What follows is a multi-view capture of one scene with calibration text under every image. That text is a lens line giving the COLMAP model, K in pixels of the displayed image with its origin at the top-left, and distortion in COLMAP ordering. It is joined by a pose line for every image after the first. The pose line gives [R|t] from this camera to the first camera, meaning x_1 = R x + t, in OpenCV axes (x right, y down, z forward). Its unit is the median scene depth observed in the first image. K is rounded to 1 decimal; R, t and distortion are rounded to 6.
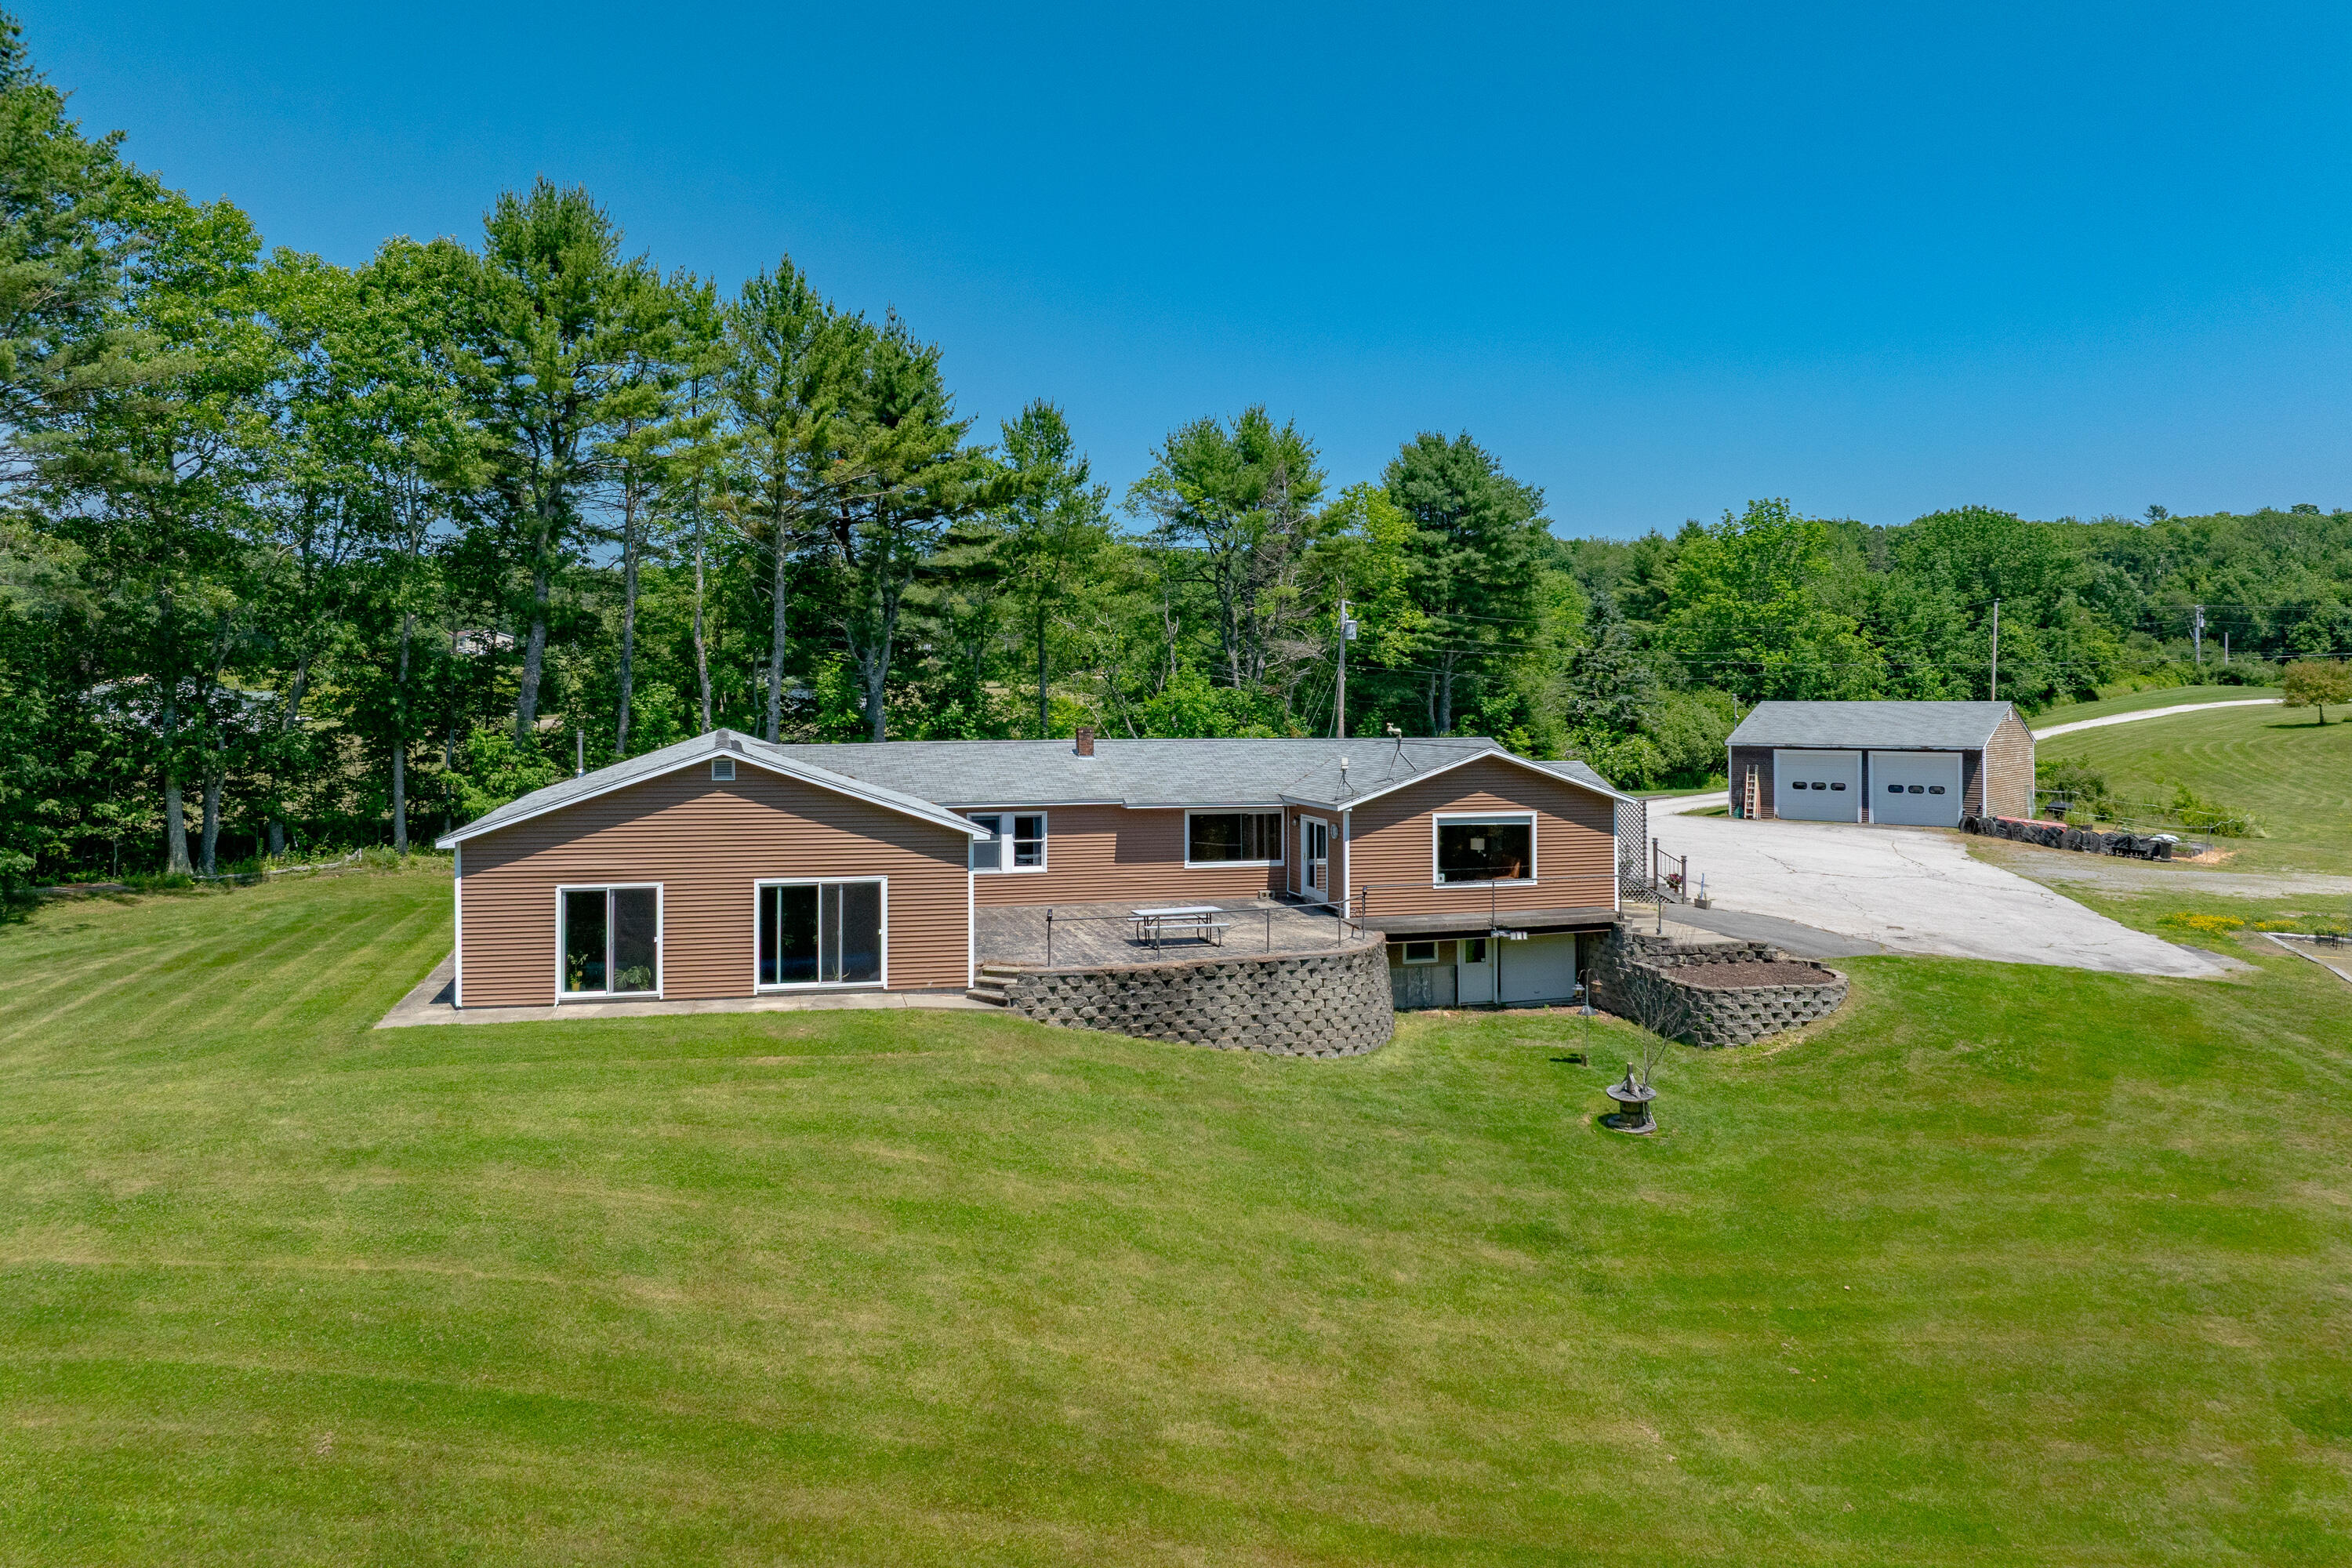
lens RADIAL K [[1693.4, 0, 1169.0], [0, 1693.4, 725.3], [0, 0, 1]] dist [-0.039261, 0.001631]
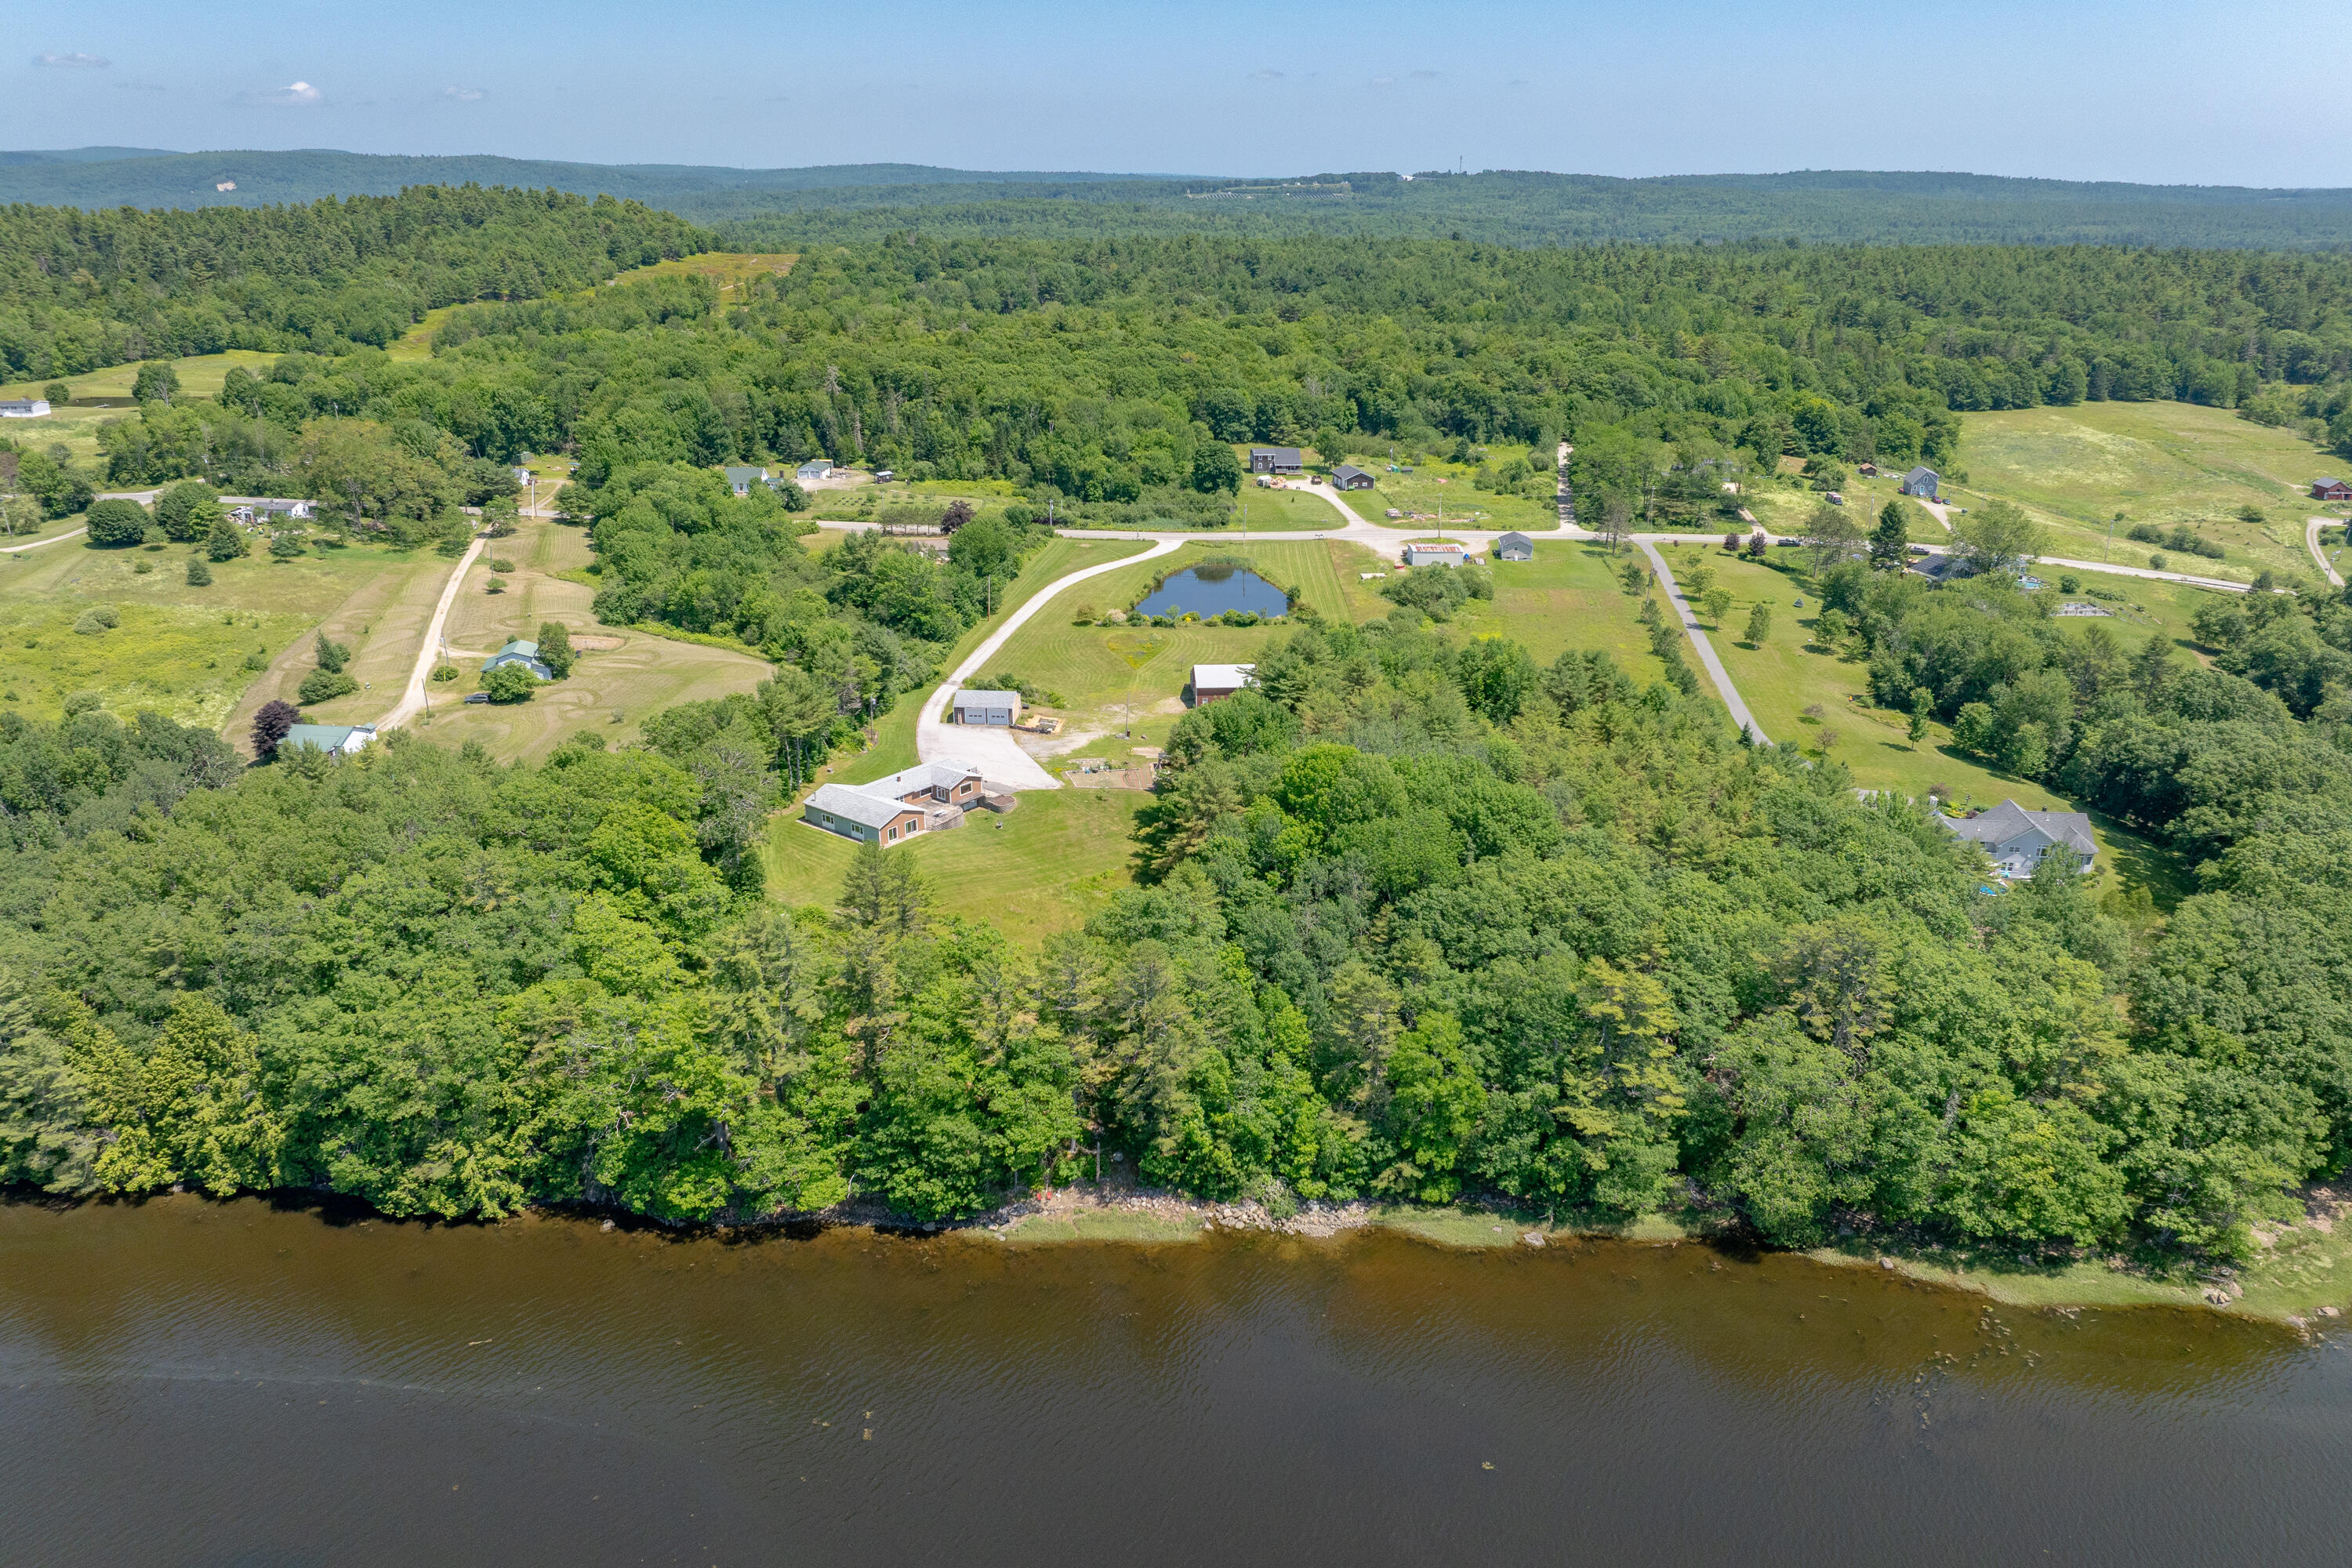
lens RADIAL K [[1693.4, 0, 1169.0], [0, 1693.4, 725.3], [0, 0, 1]] dist [-0.039261, 0.001631]
pose [[0.810186, -0.179056, 0.558155, -3.301173], [0.010963, 0.956665, 0.290984, -2.434375], [-0.586070, -0.229632, 0.777040, -5.350726]]
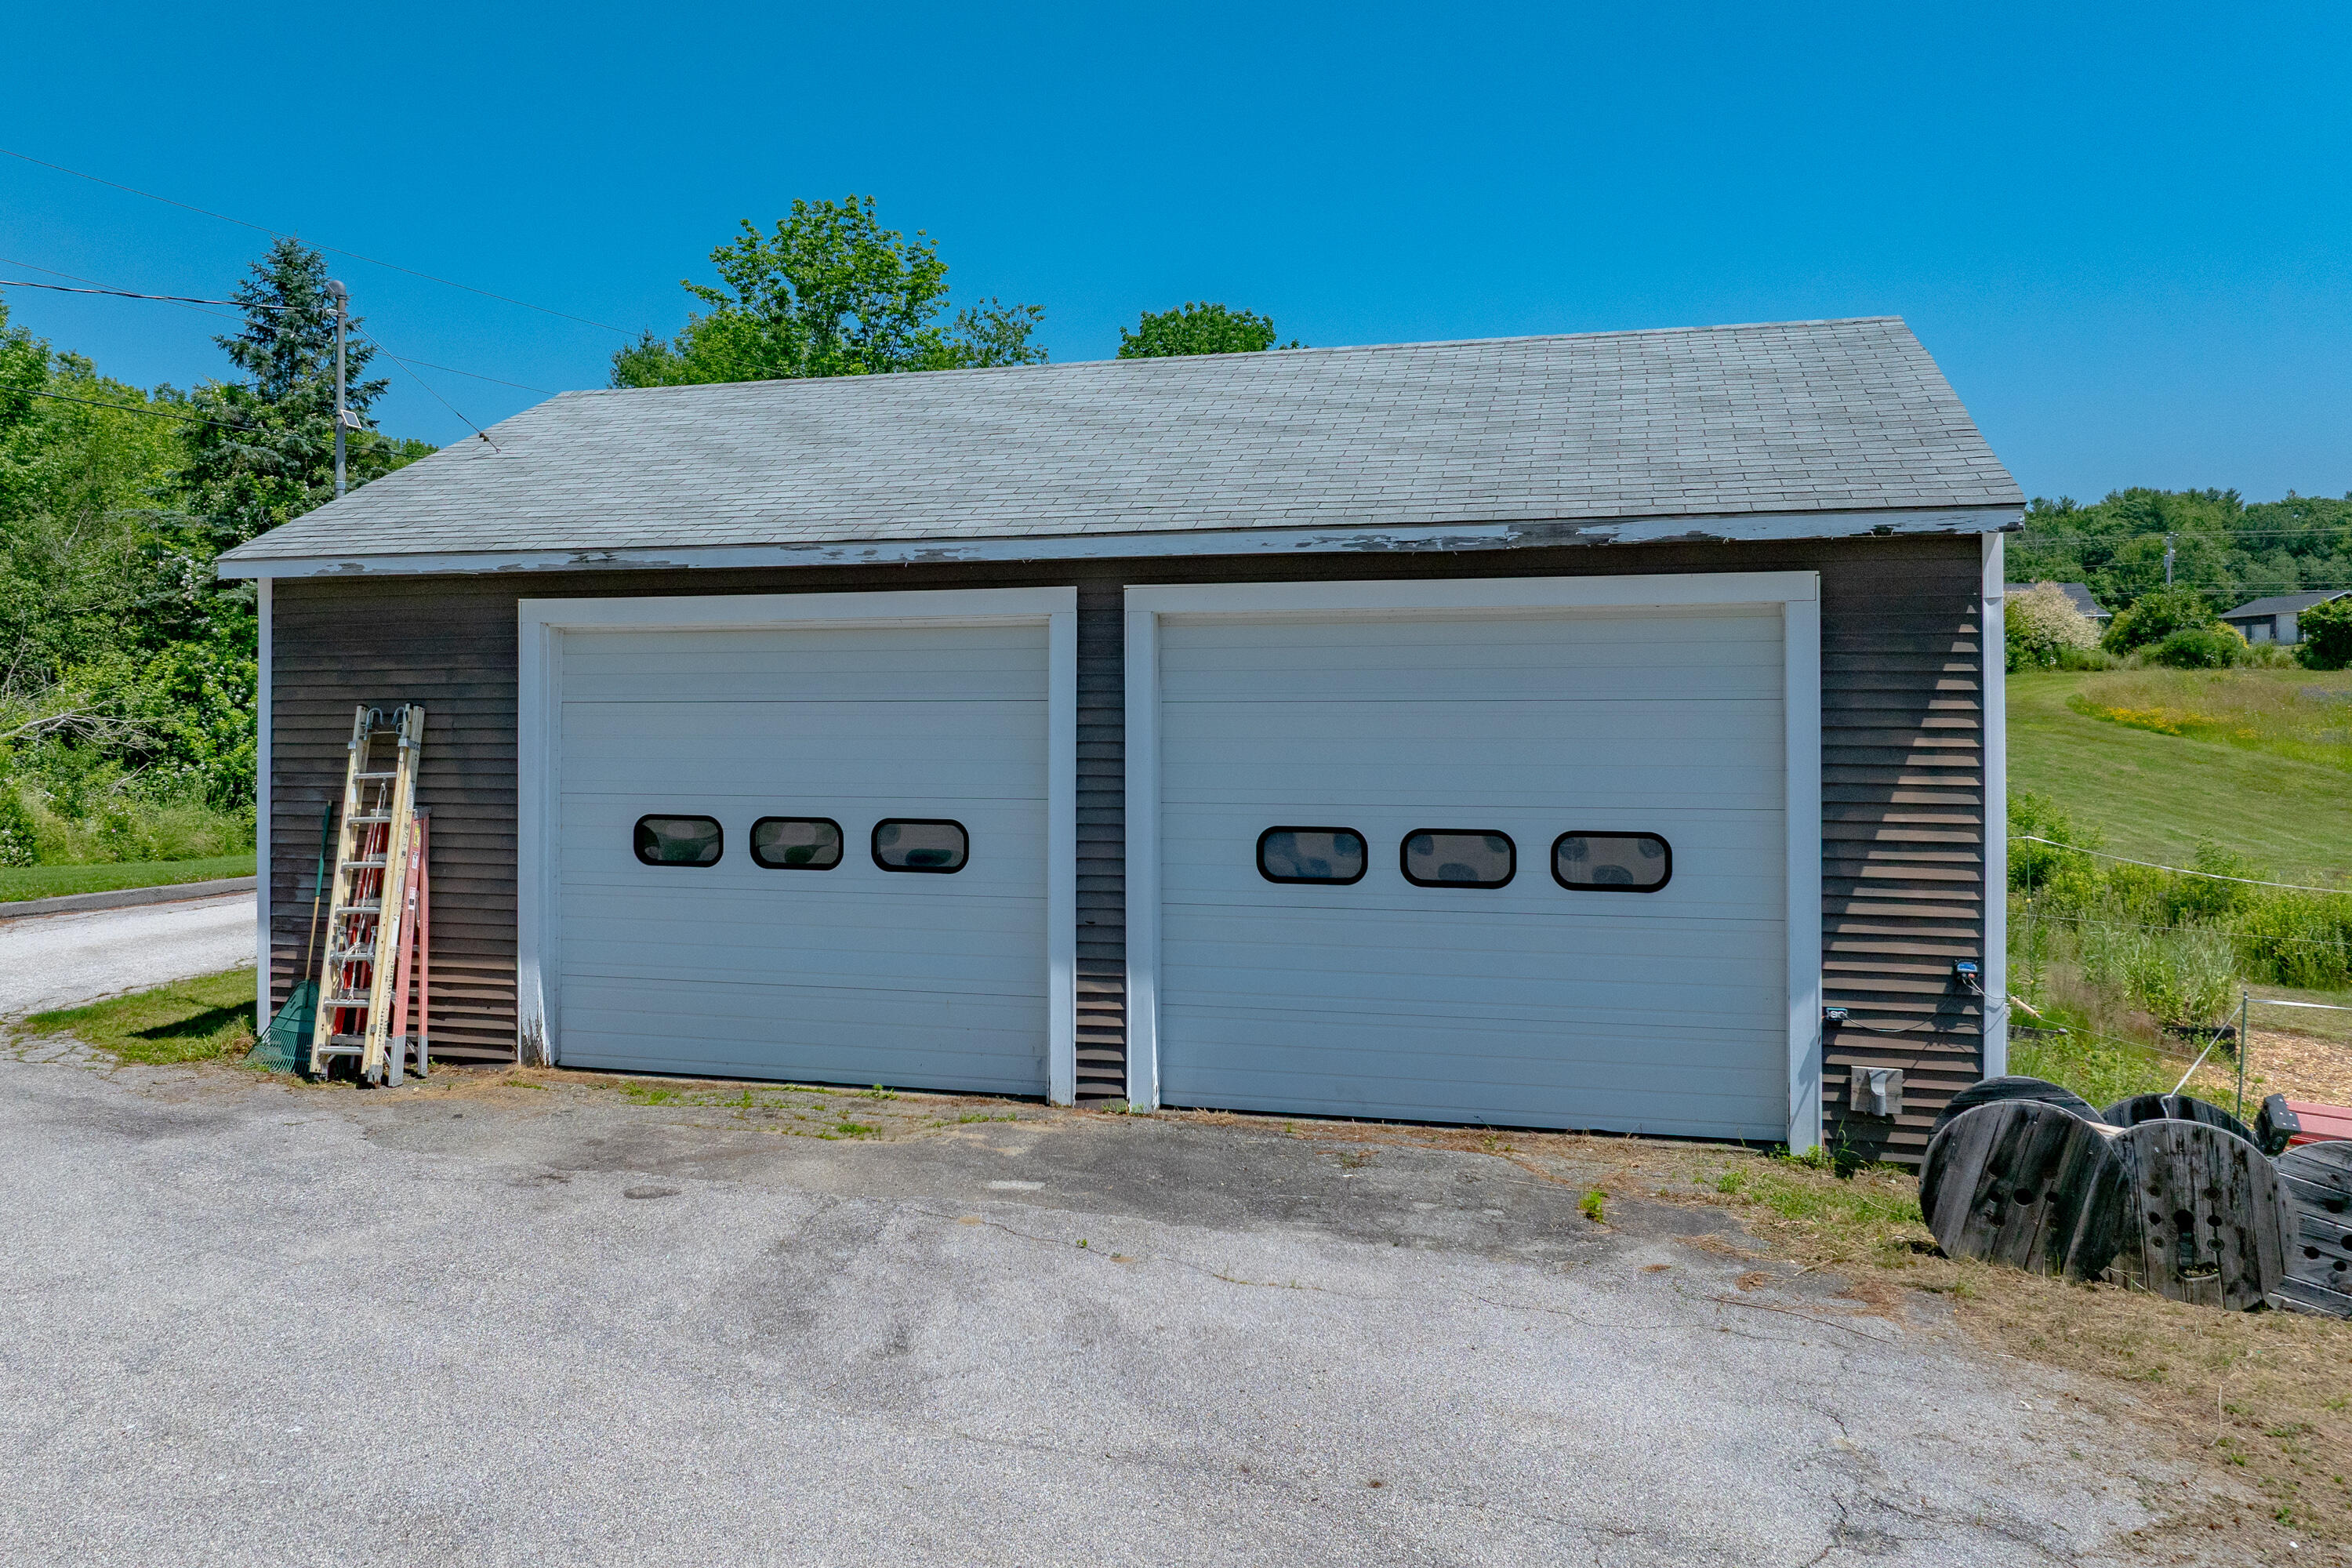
lens RADIAL K [[1693.4, 0, 1169.0], [0, 1693.4, 725.3], [0, 0, 1]] dist [-0.039261, 0.001631]
pose [[0.885588, 0.002465, 0.464466, 0.762512], [0.004758, 0.999885, -0.014378, 0.061959], [-0.464448, 0.014943, 0.885474, 1.882967]]
